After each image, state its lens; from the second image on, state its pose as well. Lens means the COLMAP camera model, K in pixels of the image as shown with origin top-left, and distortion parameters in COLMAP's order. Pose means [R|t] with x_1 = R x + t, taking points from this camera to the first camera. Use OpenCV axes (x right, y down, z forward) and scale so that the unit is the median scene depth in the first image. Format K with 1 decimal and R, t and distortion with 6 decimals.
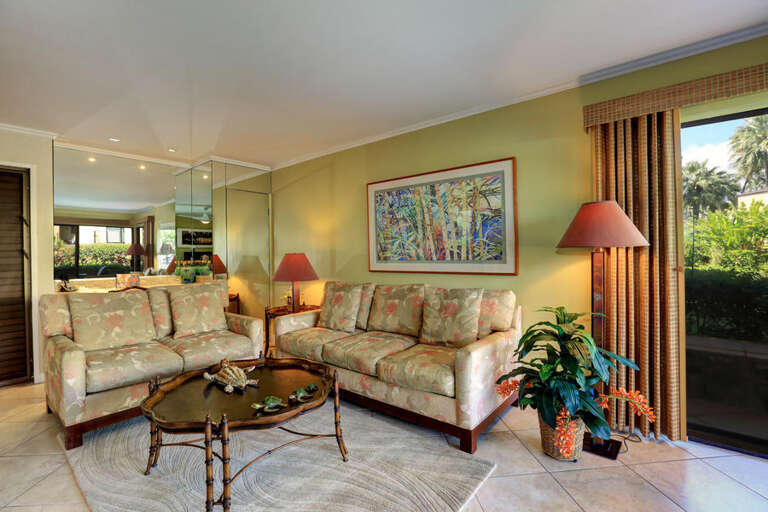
lens RADIAL K [[351.0, 0, 388.7], [0, 351.0, 258.9], [0, 0, 1]] dist [-0.038089, 0.004367]
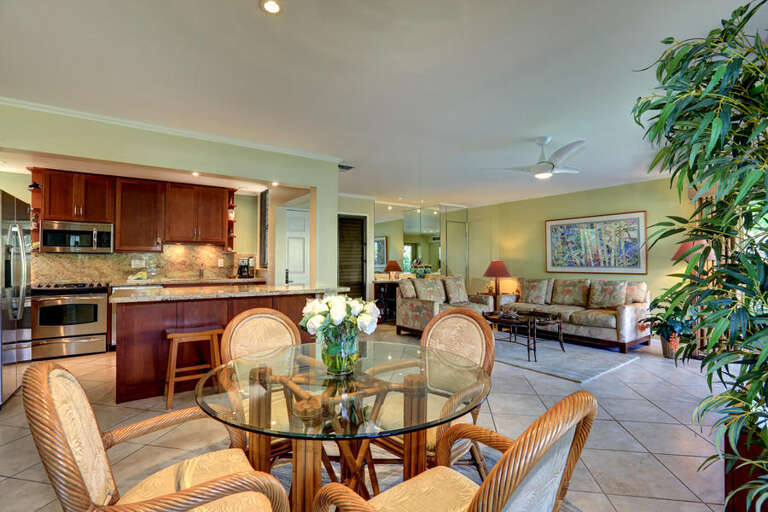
lens RADIAL K [[351.0, 0, 384.8], [0, 351.0, 256.8], [0, 0, 1]] dist [-0.038089, 0.004367]
pose [[0.963880, 0.008499, -0.266202, -0.434905], [-0.016020, 0.999531, -0.026095, 0.020849], [0.265855, 0.029417, 0.963564, -1.005372]]
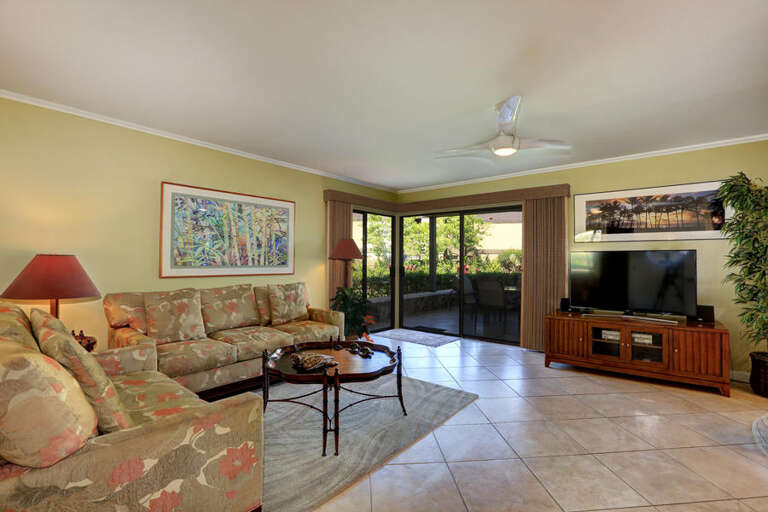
lens RADIAL K [[351.0, 0, 385.8], [0, 351.0, 254.5], [0, 0, 1]] dist [-0.038089, 0.004367]
pose [[0.016965, 0.030437, 0.999393, -1.129639], [0.008305, 0.999498, -0.030582, 0.007647], [-0.999822, 0.008819, 0.016704, 0.486541]]
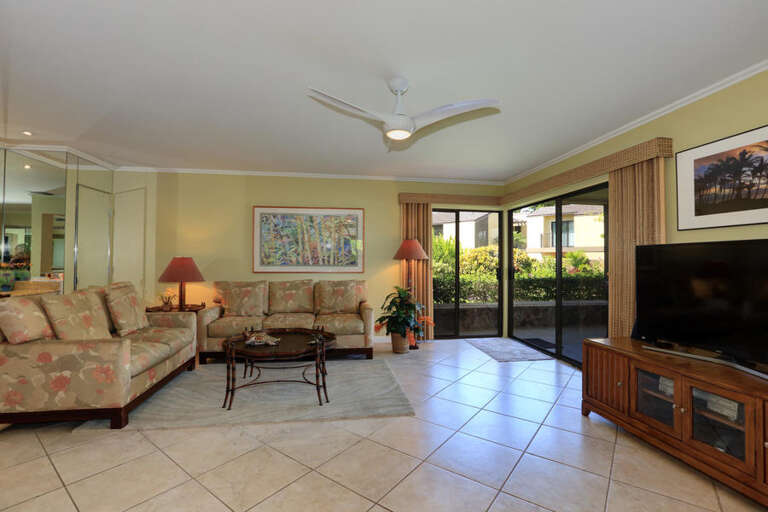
lens RADIAL K [[351.0, 0, 383.5], [0, 351.0, 253.9], [0, 0, 1]] dist [-0.038089, 0.004367]
pose [[0.676851, 0.031105, 0.735463, -0.827561], [-0.003378, 0.999228, -0.039152, 0.017166], [-0.736112, 0.024016, 0.676433, -0.295937]]
